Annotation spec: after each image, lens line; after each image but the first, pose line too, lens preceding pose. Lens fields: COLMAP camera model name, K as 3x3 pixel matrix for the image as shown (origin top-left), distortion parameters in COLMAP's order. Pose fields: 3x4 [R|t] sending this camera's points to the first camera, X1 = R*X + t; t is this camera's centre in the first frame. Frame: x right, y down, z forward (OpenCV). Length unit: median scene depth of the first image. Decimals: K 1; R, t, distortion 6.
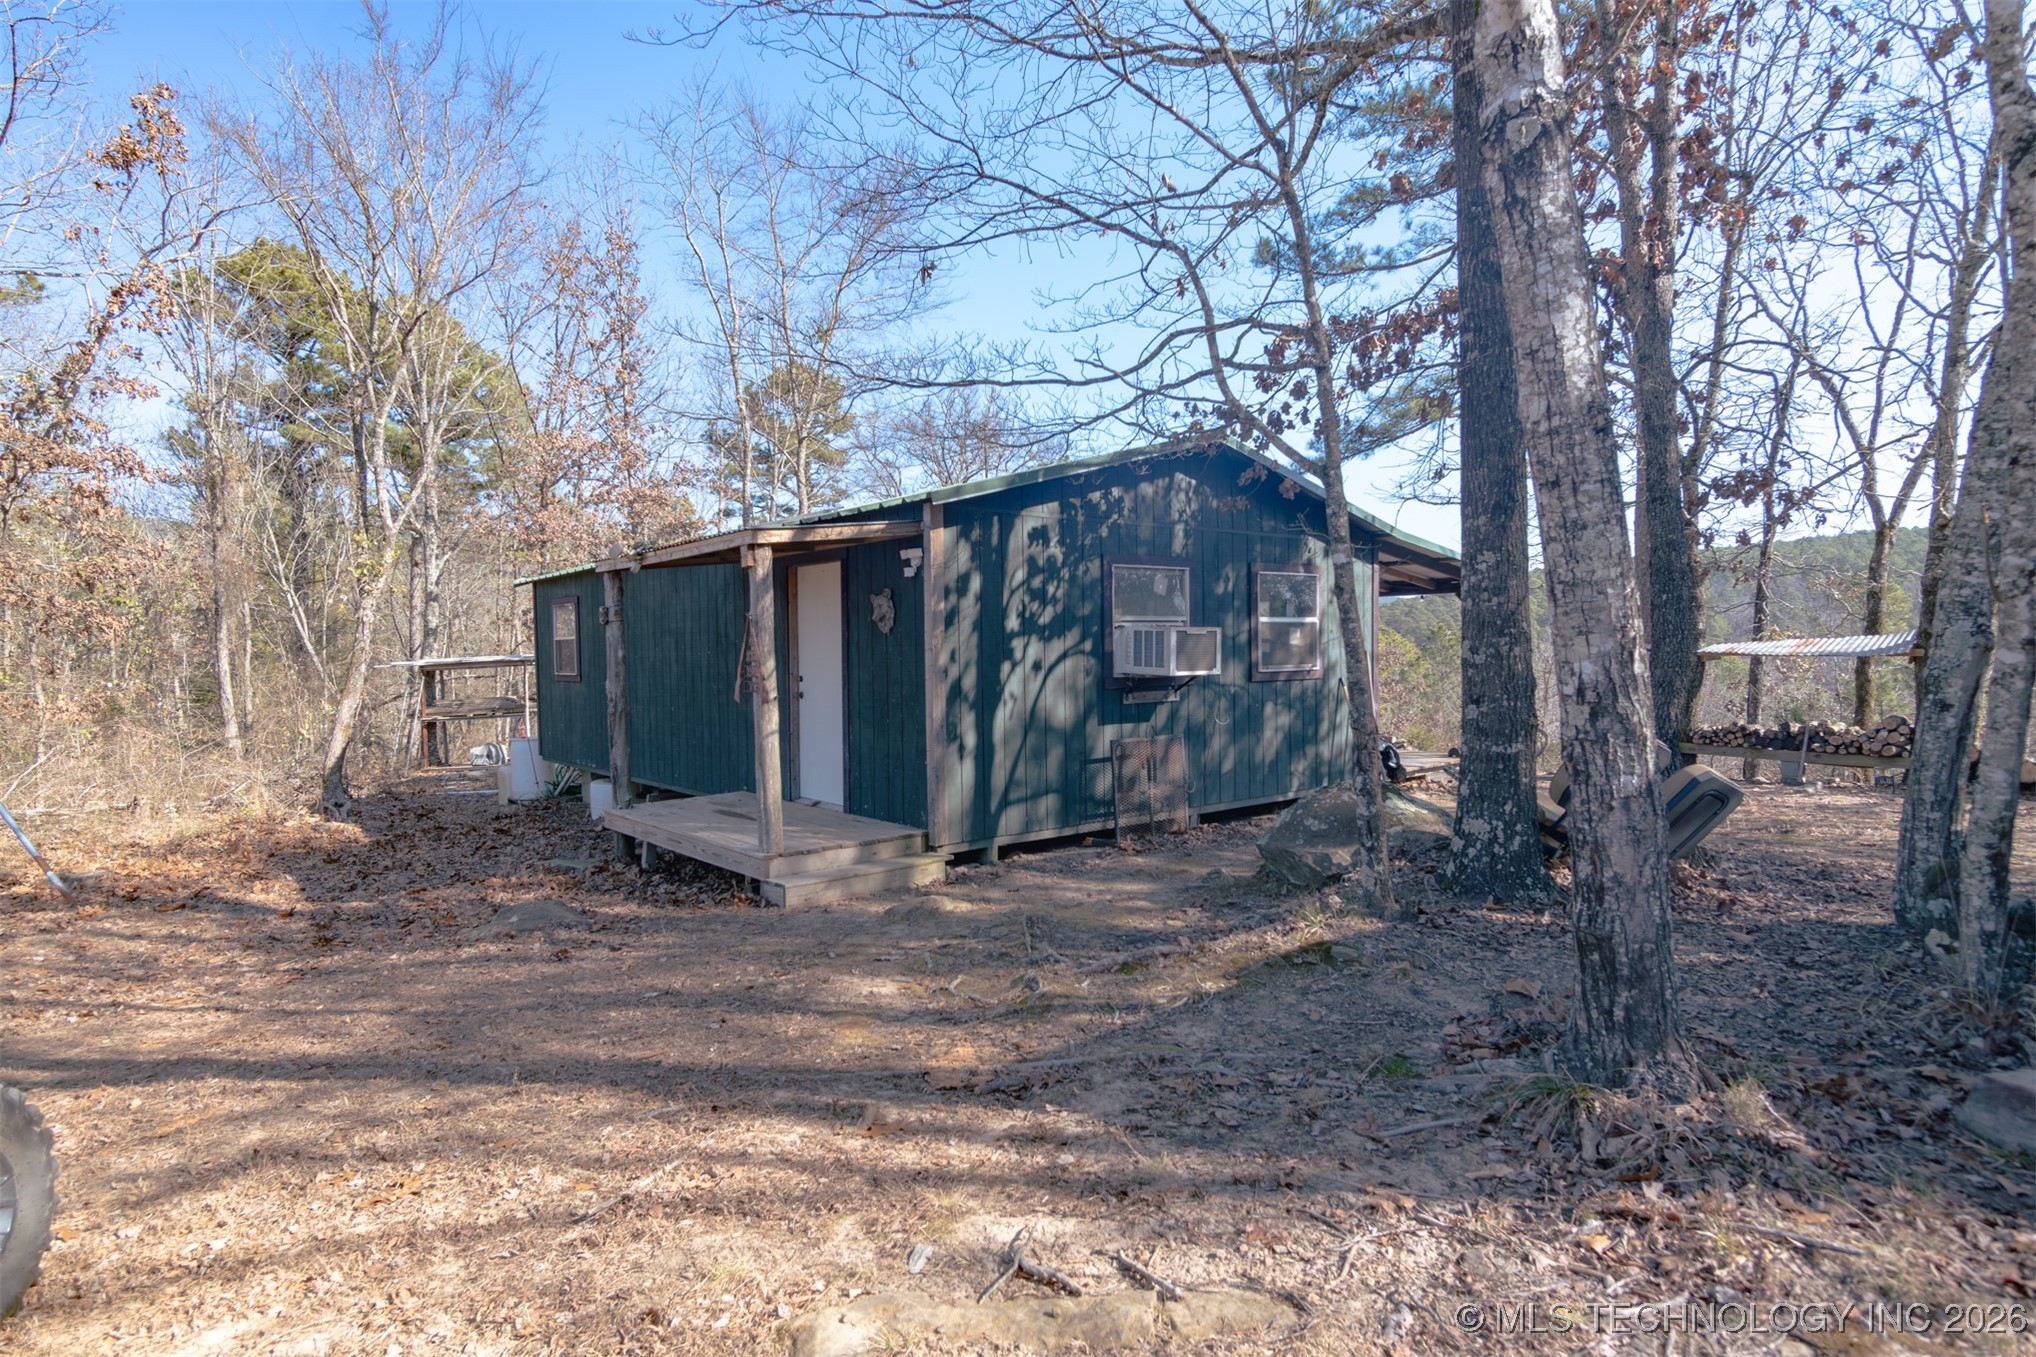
lens RADIAL K [[1111.0, 0, 1006.8], [0, 1111.0, 675.5], [0, 0, 1]] dist [-0.016892, 0.000070]
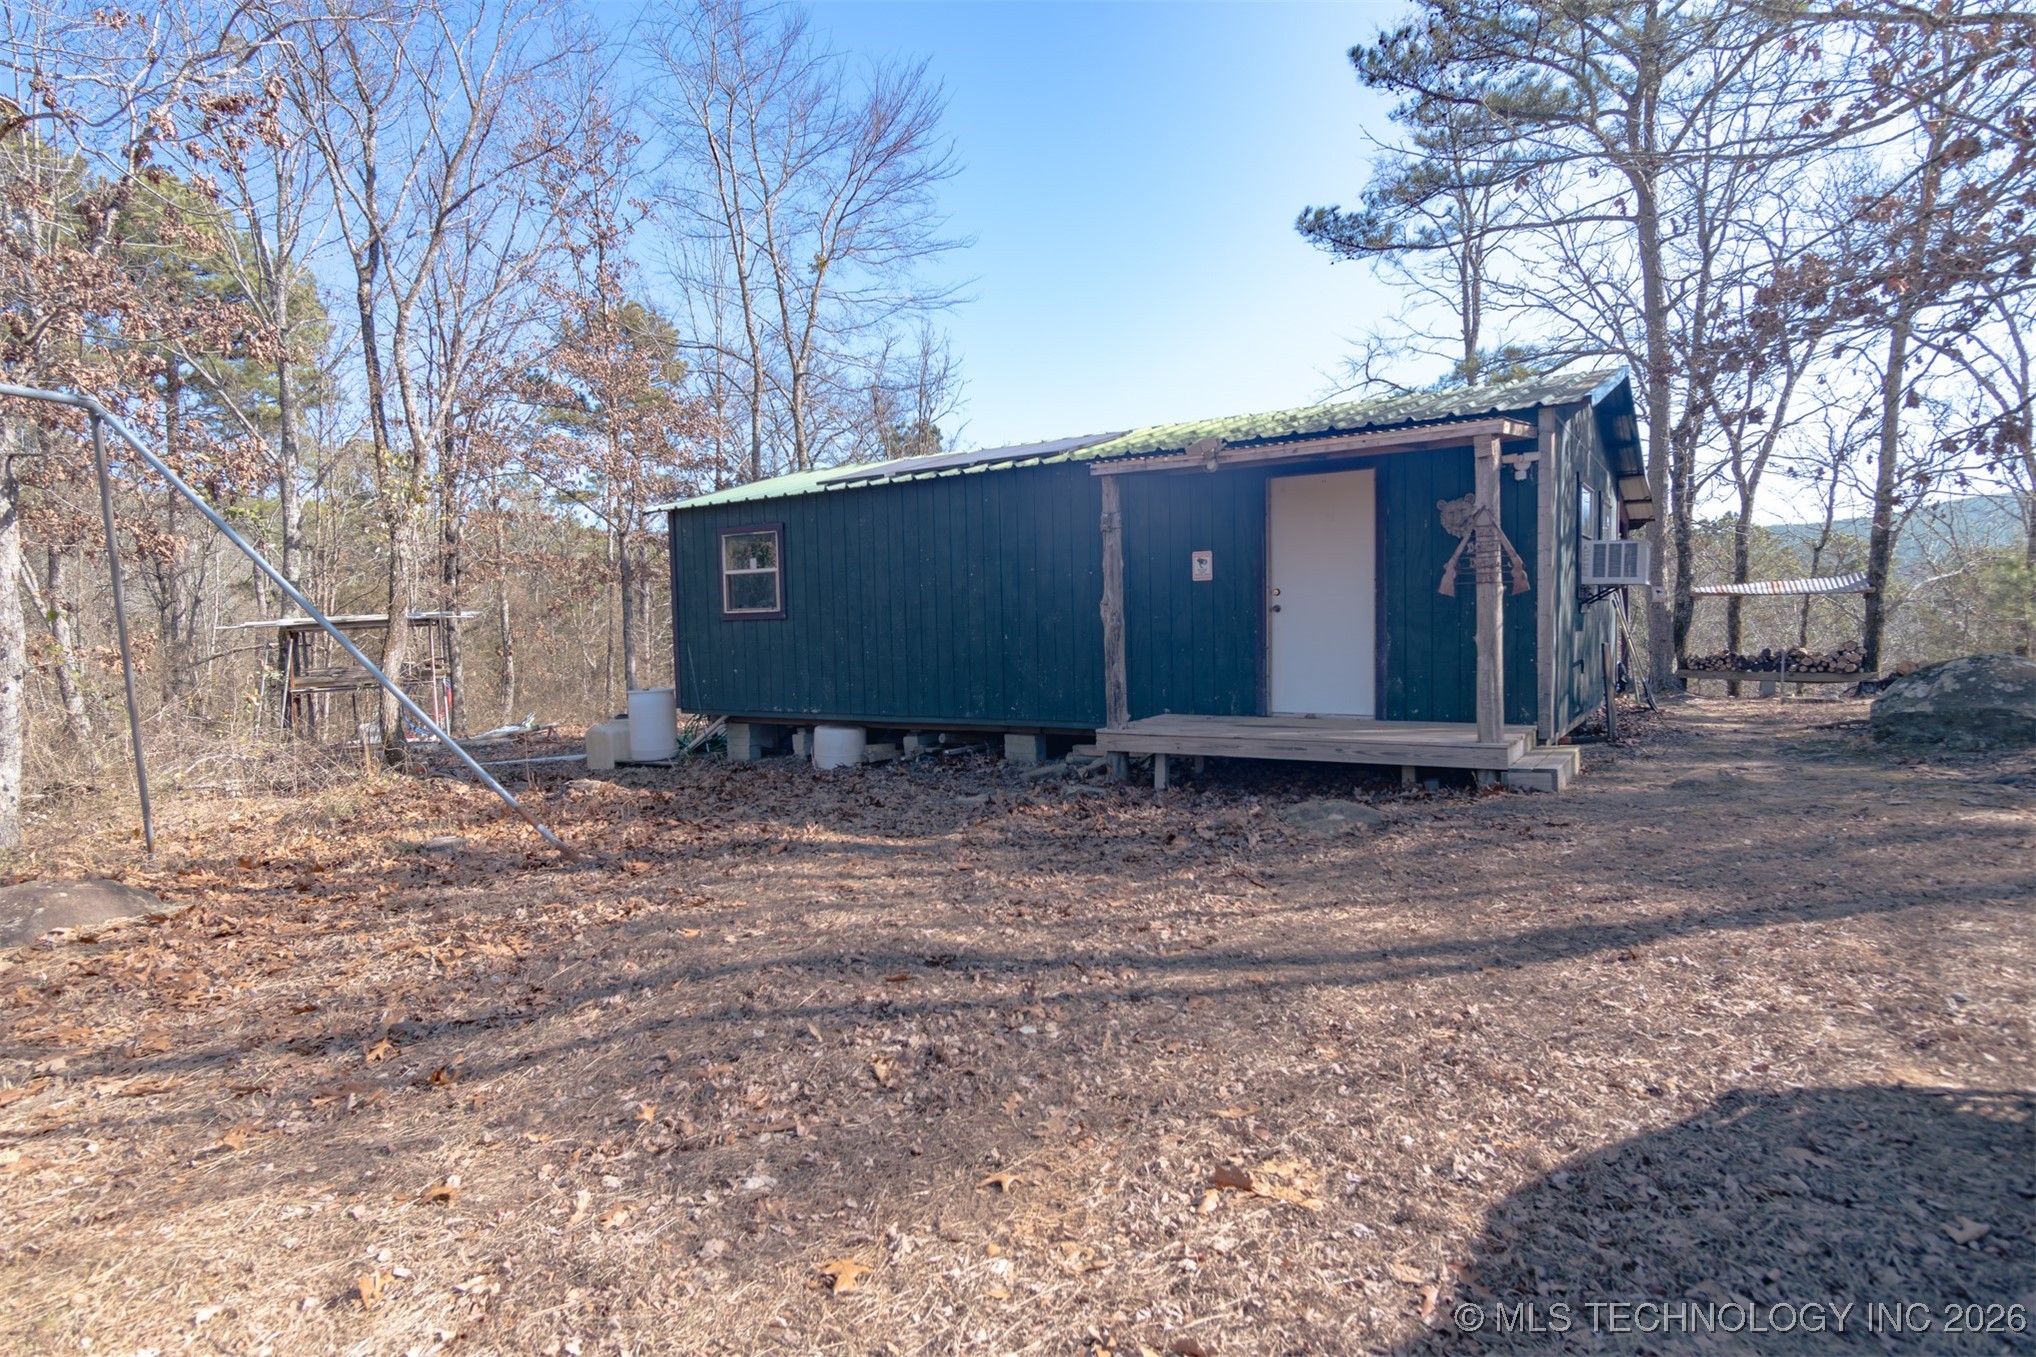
lens RADIAL K [[1111.0, 0, 1006.8], [0, 1111.0, 675.5], [0, 0, 1]] dist [-0.016892, 0.000070]
pose [[0.954569, -0.022050, 0.297174, -0.443673], [0.016287, 0.999628, 0.021858, 0.032072], [-0.297545, -0.016025, 0.954573, 0.091718]]
